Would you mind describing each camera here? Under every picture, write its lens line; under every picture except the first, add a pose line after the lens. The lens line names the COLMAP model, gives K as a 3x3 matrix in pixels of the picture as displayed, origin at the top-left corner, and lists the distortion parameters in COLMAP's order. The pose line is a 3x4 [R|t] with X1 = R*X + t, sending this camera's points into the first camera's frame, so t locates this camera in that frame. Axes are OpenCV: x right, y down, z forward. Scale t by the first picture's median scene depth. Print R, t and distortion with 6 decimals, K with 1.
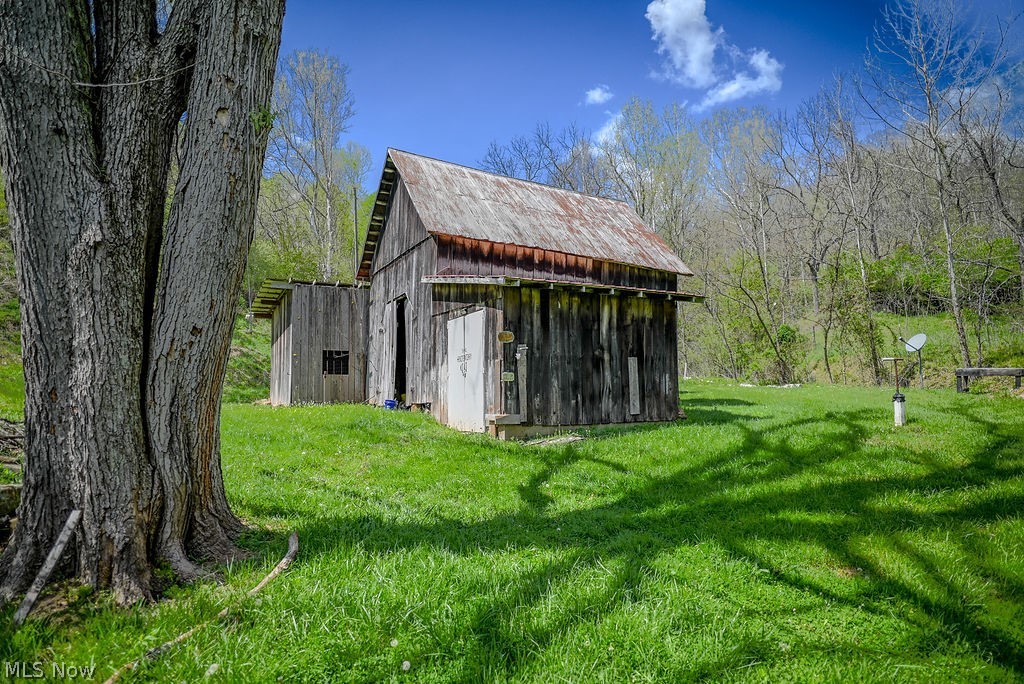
lens RADIAL K [[612.8, 0, 515.9], [0, 612.8, 340.4], [0, 0, 1]] dist [-0.027133, 0.006946]
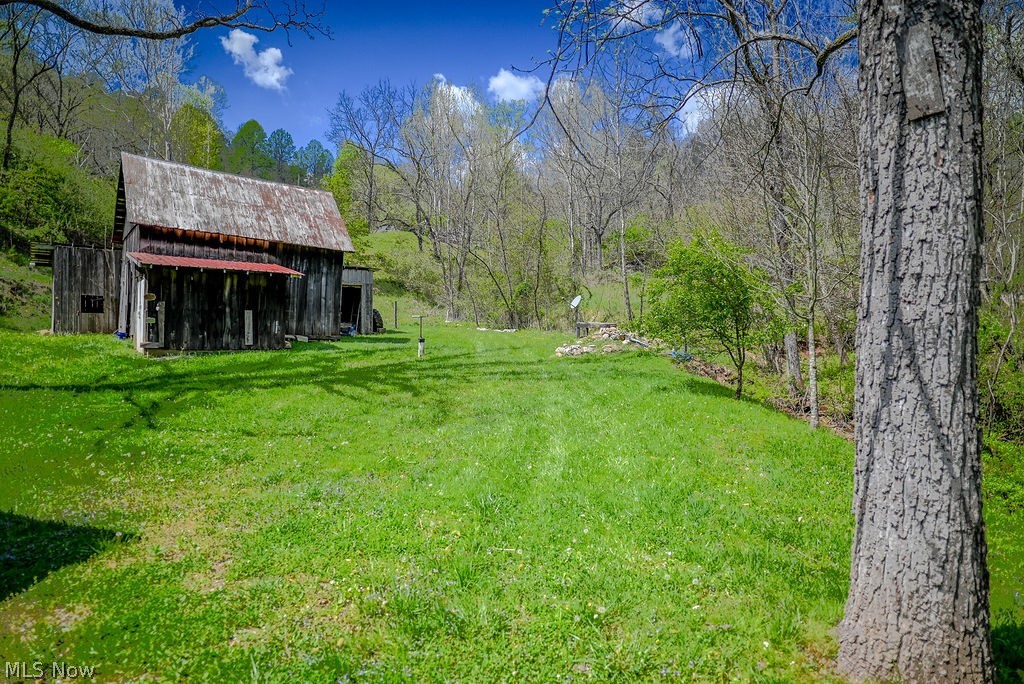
lens RADIAL K [[612.8, 0, 508.8], [0, 612.8, 342.7], [0, 0, 1]] dist [-0.027133, 0.006946]
pose [[0.989011, 0.026607, 0.145428, 0.551428], [-0.041622, 0.993995, 0.101200, -0.069400], [-0.141862, -0.106141, 0.984180, -0.616158]]
